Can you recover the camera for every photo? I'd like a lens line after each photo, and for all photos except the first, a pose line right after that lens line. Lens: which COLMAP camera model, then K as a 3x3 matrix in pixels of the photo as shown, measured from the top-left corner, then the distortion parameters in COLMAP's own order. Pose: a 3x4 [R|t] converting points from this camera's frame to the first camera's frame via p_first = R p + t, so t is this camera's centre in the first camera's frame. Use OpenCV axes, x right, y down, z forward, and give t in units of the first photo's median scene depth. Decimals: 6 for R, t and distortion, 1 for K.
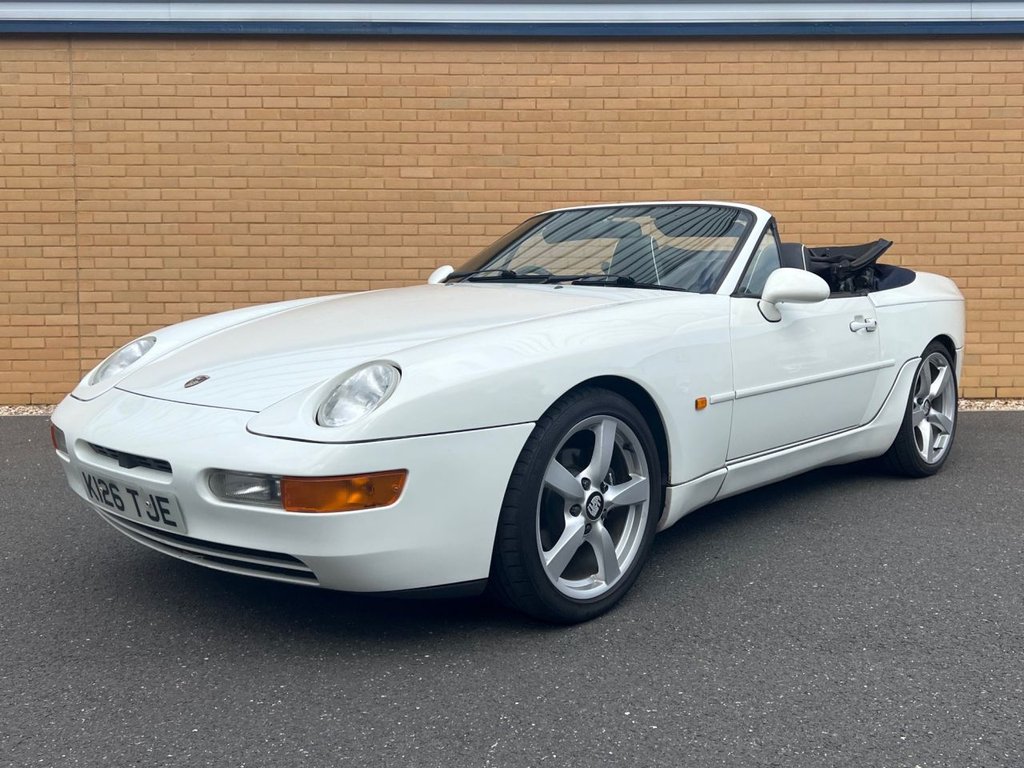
lens RADIAL K [[993.9, 0, 567.6], [0, 993.9, 347.2], [0, 0, 1]] dist [0.103063, -0.197959]
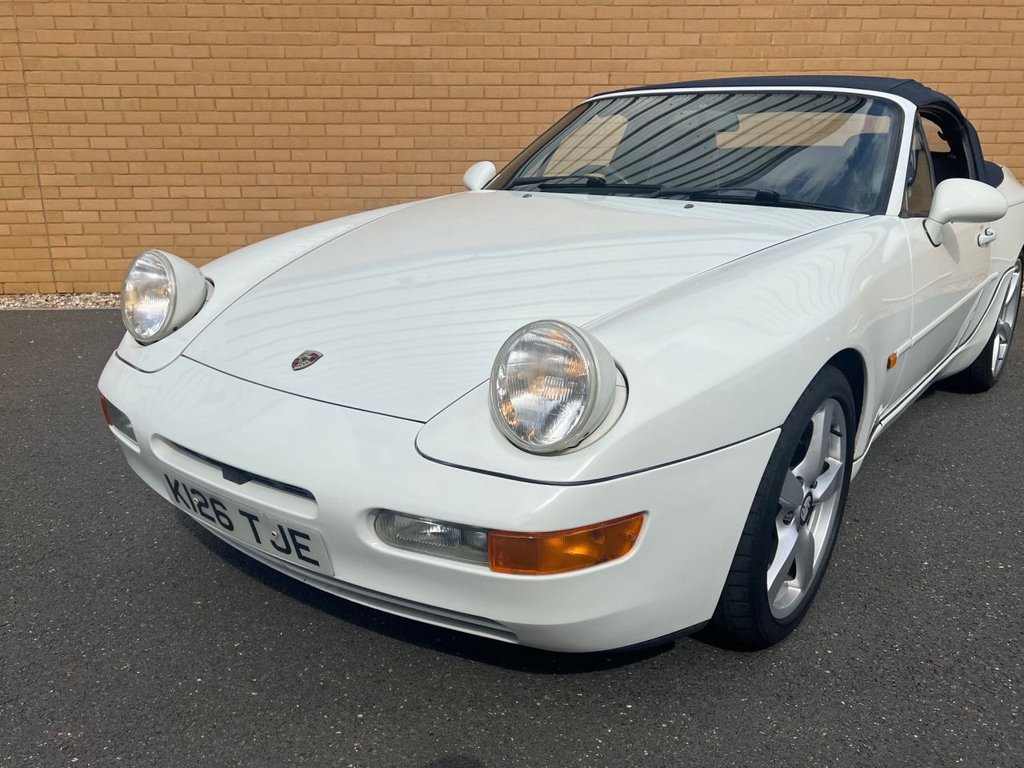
lens RADIAL K [[860.6, 0, 475.2], [0, 860.6, 414.3], [0, 0, 1]] dist [0.044927, -0.048102]
pose [[0.999410, -0.010818, 0.032605, -0.105341], [0.002547, 0.969840, 0.243729, -0.034552], [-0.034258, -0.243502, 0.969295, 0.140439]]
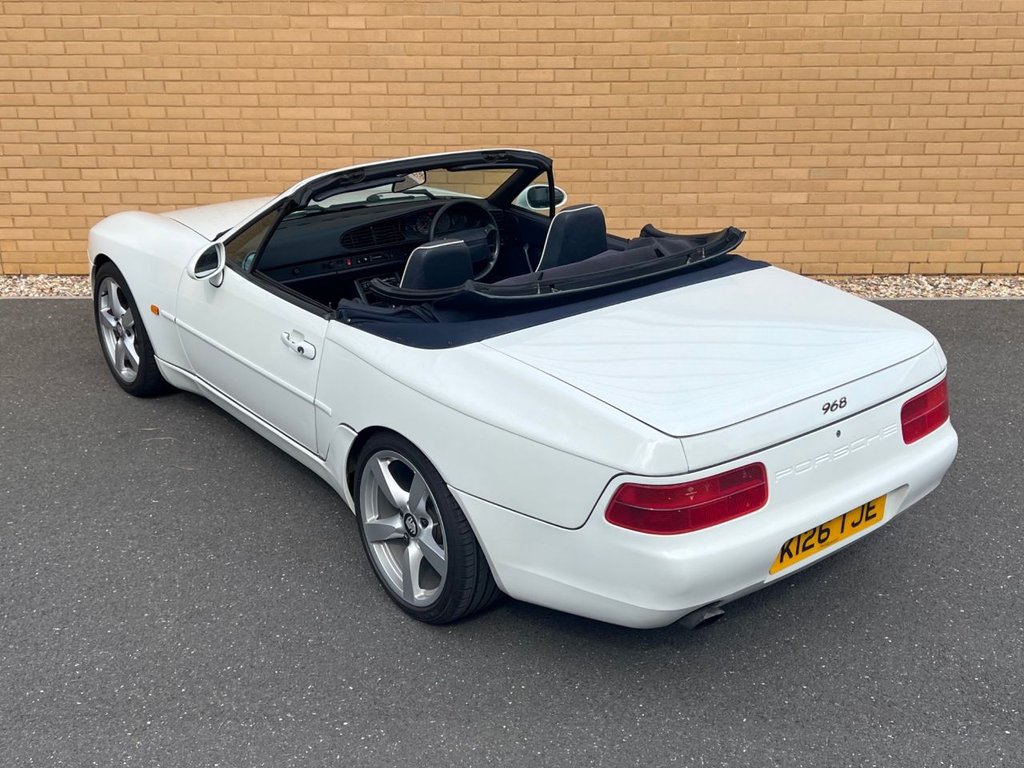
lens RADIAL K [[1119.2, 0, 514.8], [0, 1119.2, 345.1], [0, 0, 1]] dist [0.114687, -0.247753]
pose [[0.999588, 0.010830, -0.026577, 0.027663], [-0.003780, 0.967682, 0.252144, -0.151823], [0.028449, -0.251940, 0.967325, -0.035843]]
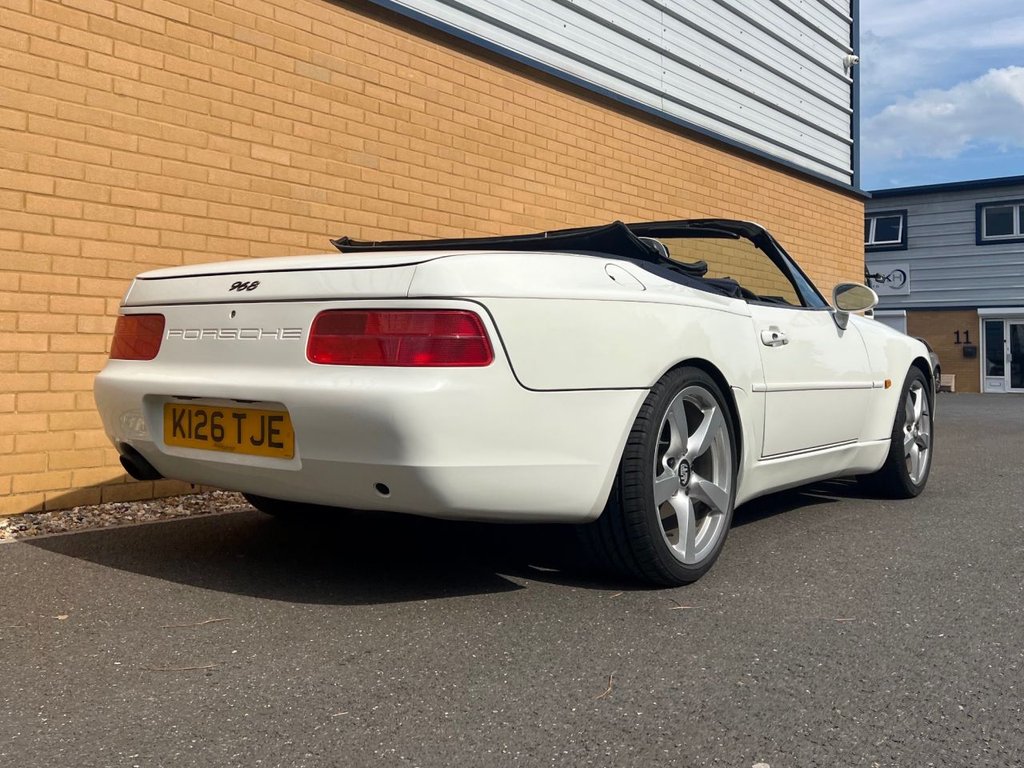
lens RADIAL K [[972.5, 0, 521.9], [0, 972.5, 313.1], [0, 0, 1]] dist [0.124874, -0.314566]
pose [[0.639808, 0.050156, 0.766896, -0.561538], [0.045185, 0.993687, -0.102685, 0.013875], [-0.767205, 0.100352, 0.633503, 0.440909]]
